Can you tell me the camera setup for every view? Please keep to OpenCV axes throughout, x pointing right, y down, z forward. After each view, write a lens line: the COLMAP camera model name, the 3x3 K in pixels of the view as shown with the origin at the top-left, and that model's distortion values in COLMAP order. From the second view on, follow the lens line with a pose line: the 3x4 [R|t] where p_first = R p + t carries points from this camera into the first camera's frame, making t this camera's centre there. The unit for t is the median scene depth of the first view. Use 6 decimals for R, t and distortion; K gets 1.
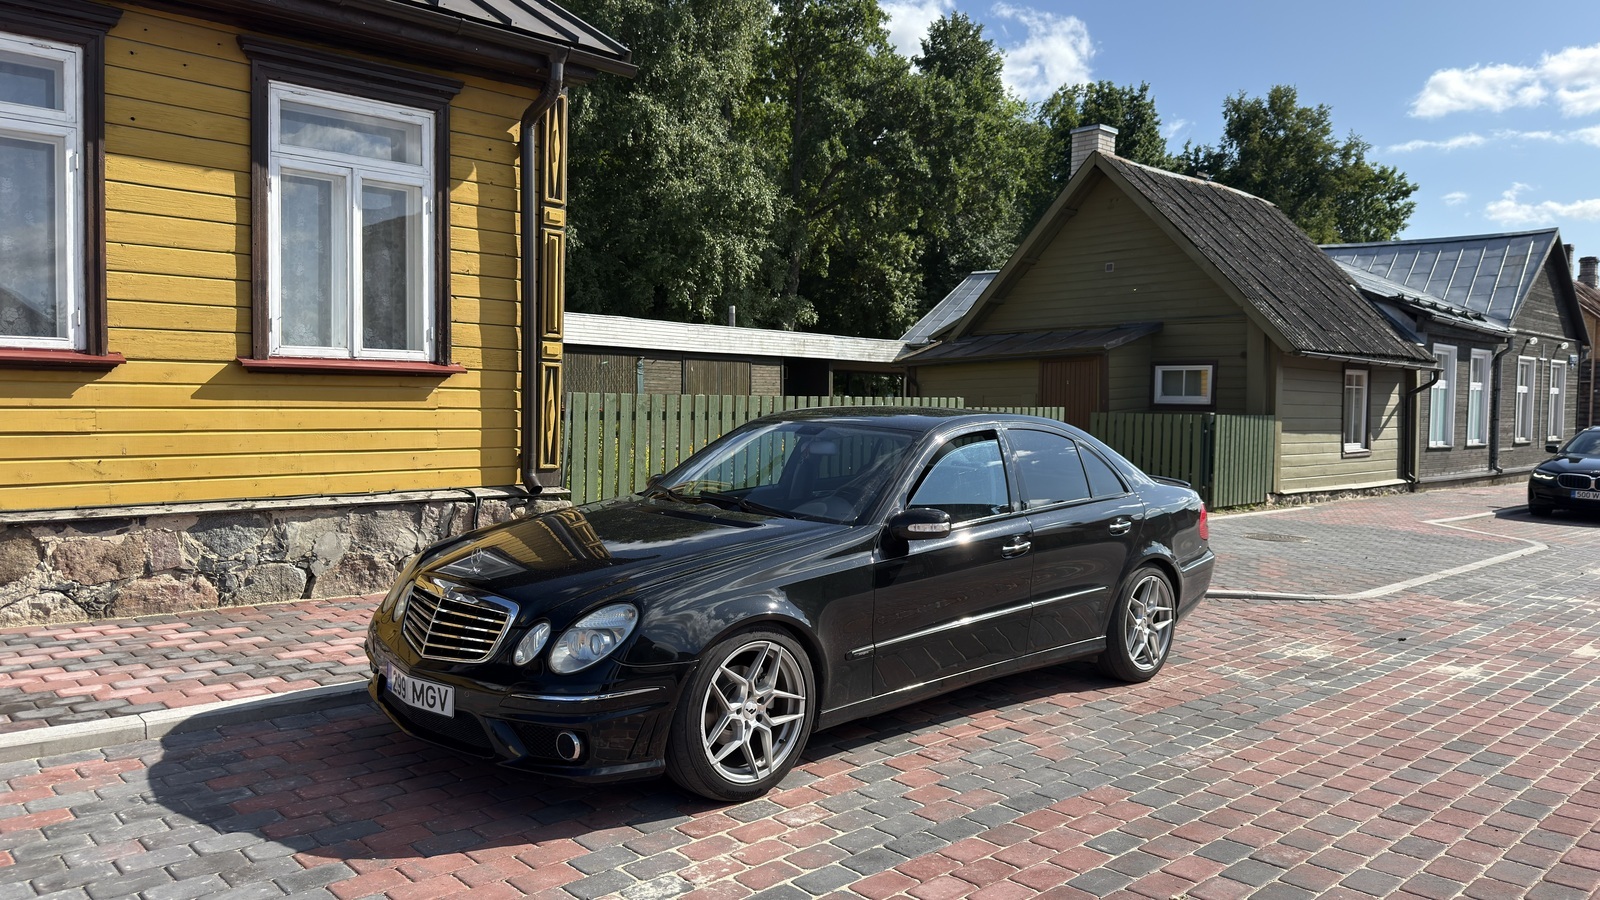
lens RADIAL K [[1136.2, 0, 804.4], [0, 1136.2, 439.9], [0, 0, 1]] dist [0.059742, -0.095570]
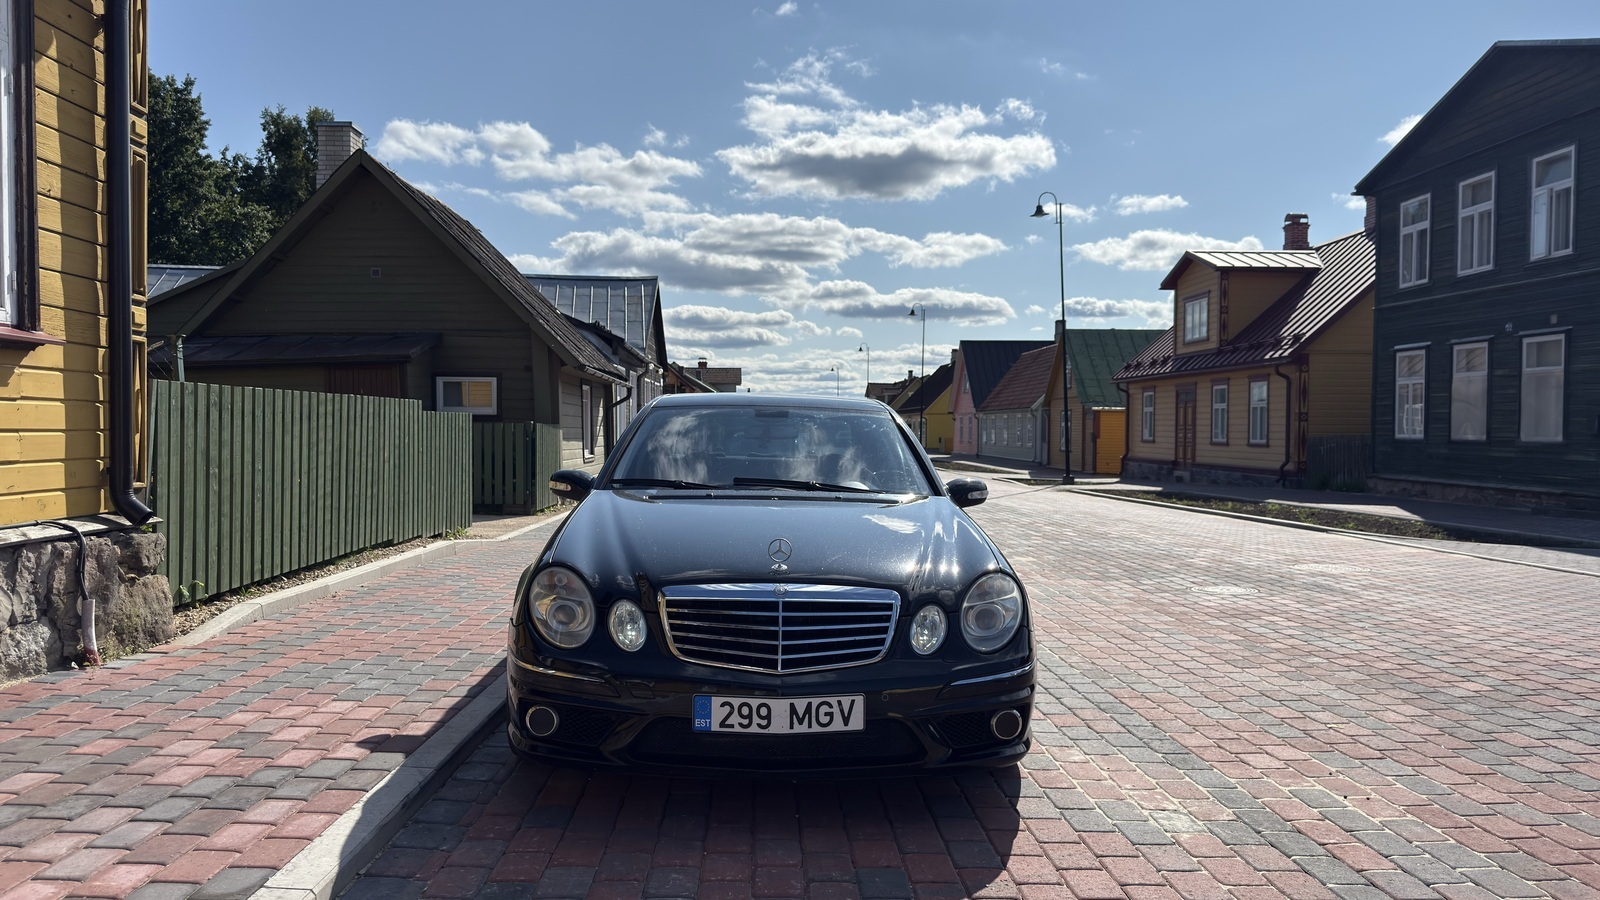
lens RADIAL K [[1136.2, 0, 804.4], [0, 1136.2, 439.9], [0, 0, 1]] dist [0.059742, -0.095570]
pose [[0.662782, -0.021828, 0.748494, -0.505016], [0.038431, 0.999249, -0.004890, 0.015639], [-0.747826, 0.032007, 0.663123, 0.243119]]
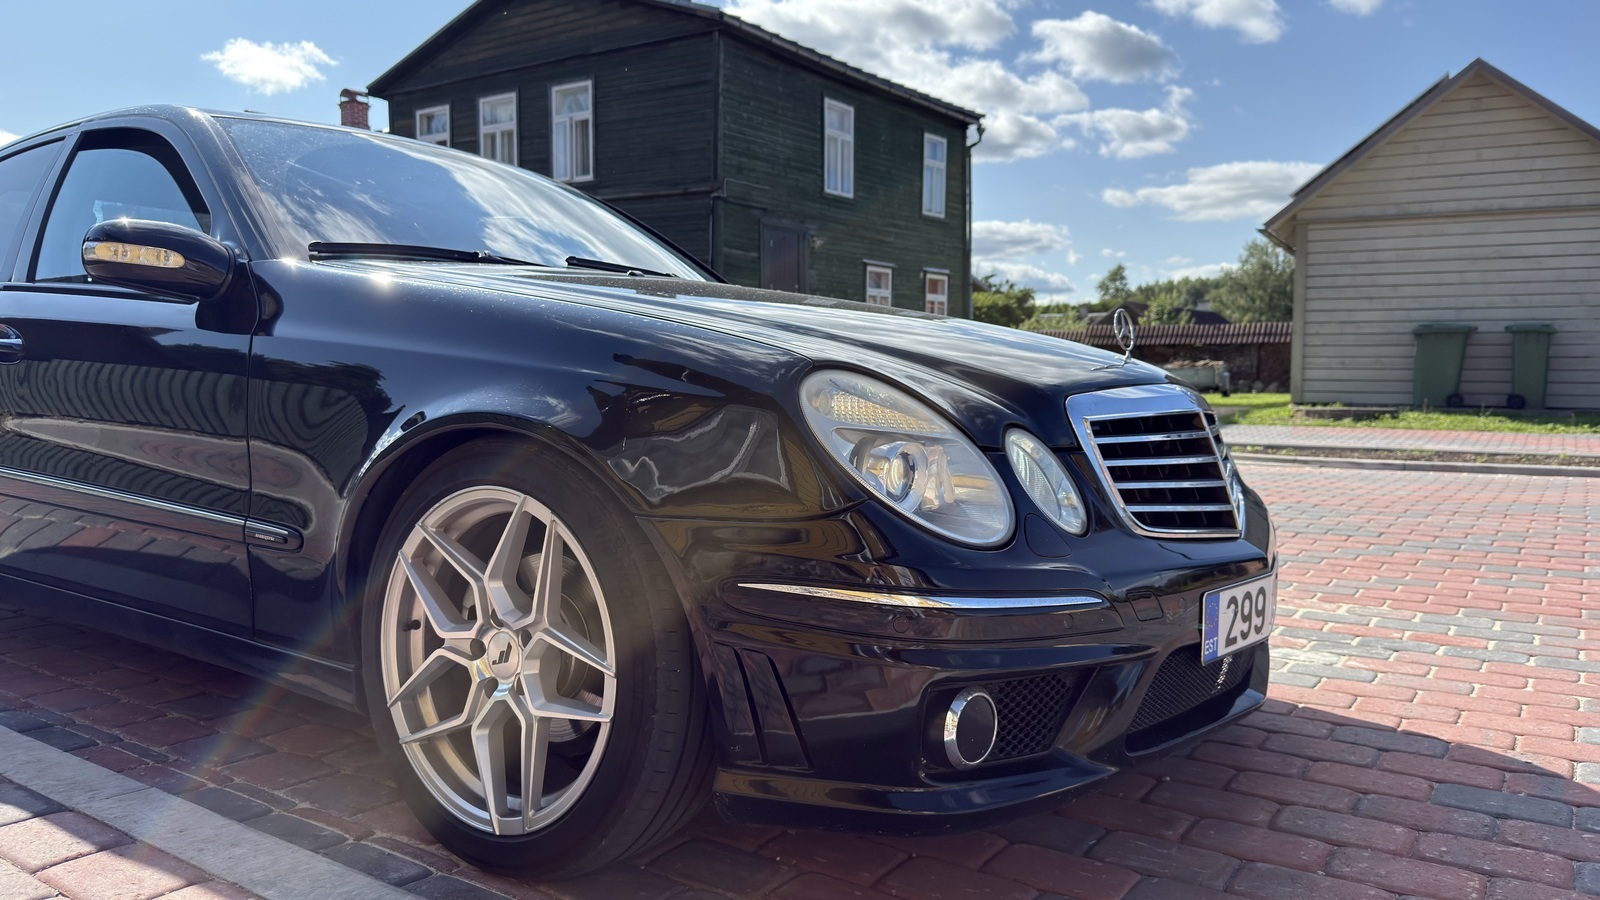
lens RADIAL K [[1136.2, 0, 804.4], [0, 1136.2, 439.9], [0, 0, 1]] dist [0.059742, -0.095570]
pose [[-0.219062, -0.079570, 0.972461, -0.406451], [0.035940, 0.995335, 0.089537, 0.056682], [-0.975049, 0.054564, -0.215180, 0.690659]]
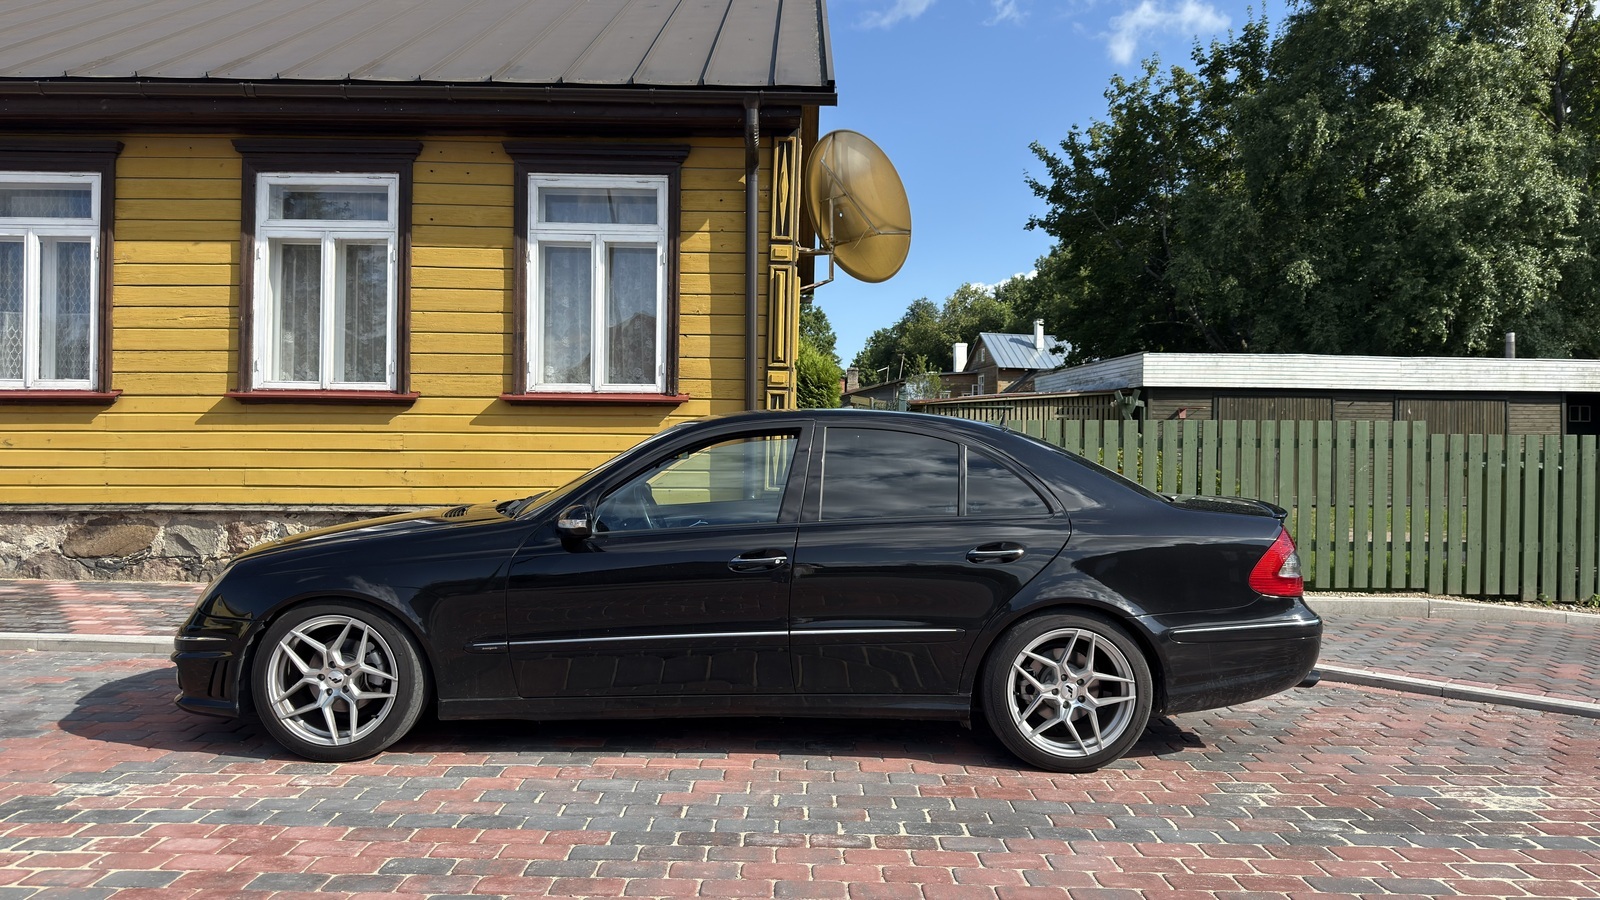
lens RADIAL K [[1152.1, 0, 851.8], [0, 1152.1, 451.0], [0, 0, 1]] dist [0.065206, -0.101084]
pose [[0.735290, -0.008391, -0.677700, 0.582902], [-0.022443, 0.999074, -0.036721, 0.026891], [0.677381, 0.042210, 0.734421, 0.279195]]
